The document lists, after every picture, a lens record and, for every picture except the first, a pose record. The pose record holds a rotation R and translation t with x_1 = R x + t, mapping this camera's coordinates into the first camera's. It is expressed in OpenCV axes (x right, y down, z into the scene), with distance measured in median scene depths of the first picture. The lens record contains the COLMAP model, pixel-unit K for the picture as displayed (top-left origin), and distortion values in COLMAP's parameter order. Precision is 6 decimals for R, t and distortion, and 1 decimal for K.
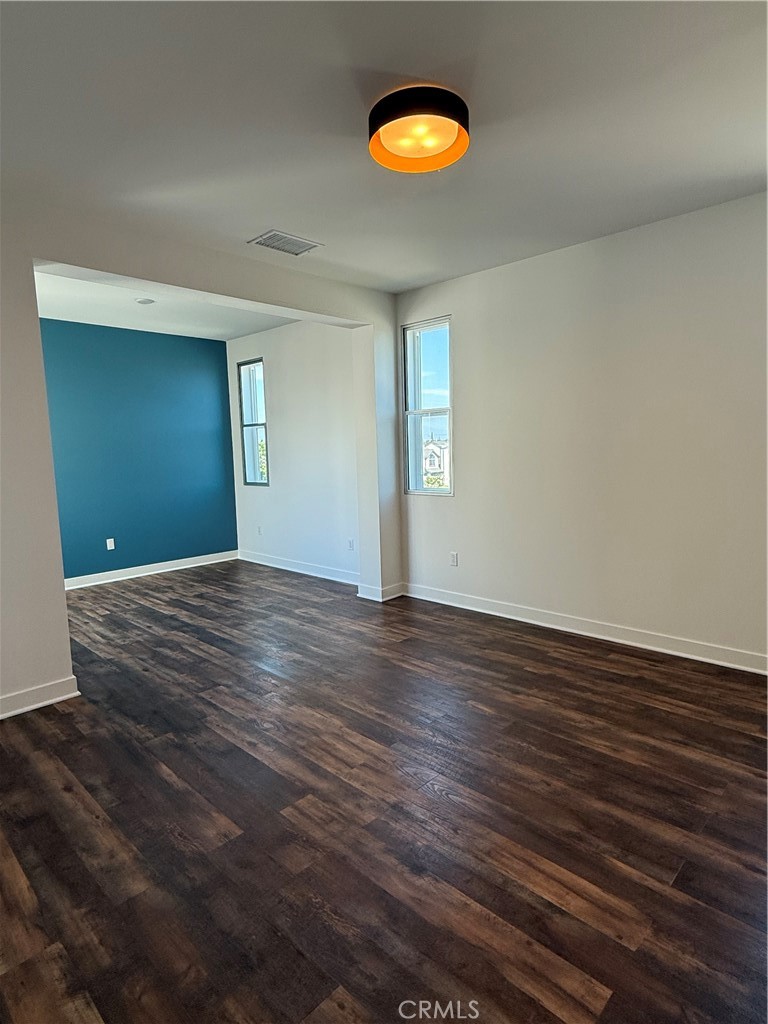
lens RADIAL K [[559.6, 0, 384.6], [0, 559.6, 511.1], [0, 0, 1]] dist [0.004037, 0.001047]
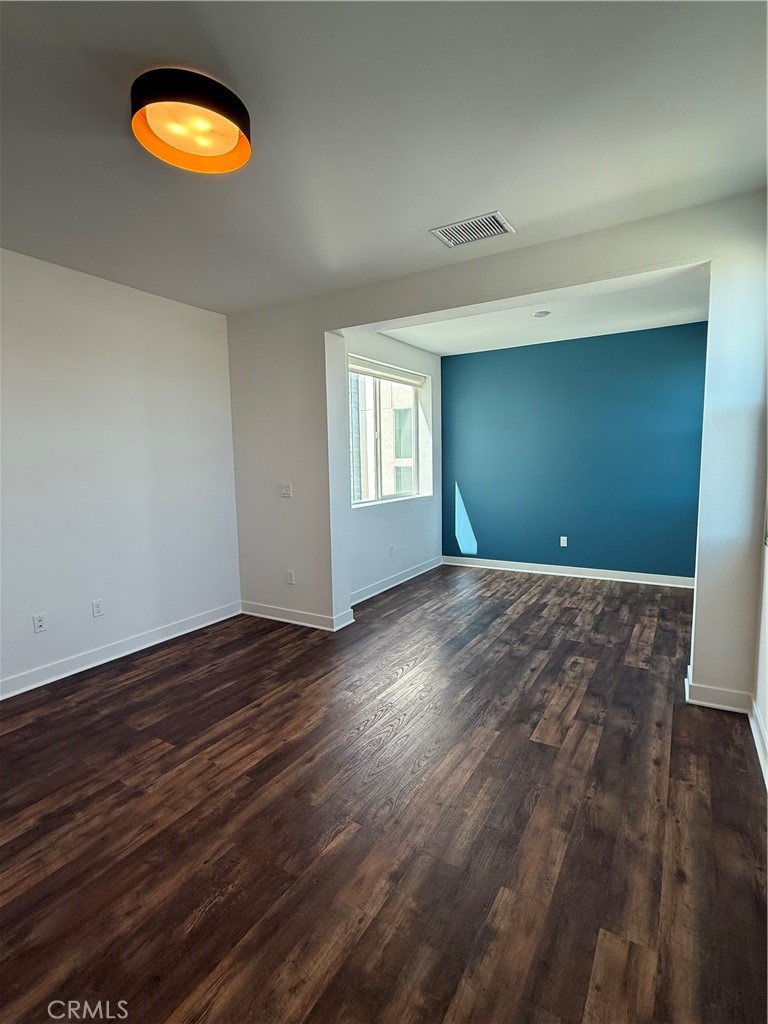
lens RADIAL K [[498.8, 0, 384.9], [0, 498.8, 515.0], [0, 0, 1]] dist [0.002612, -0.000633]
pose [[0.227417, 0.130282, -0.965043, 0.537107], [-0.099400, 0.988939, 0.110084, -0.096118], [0.968711, 0.070890, 0.237852, 0.629638]]
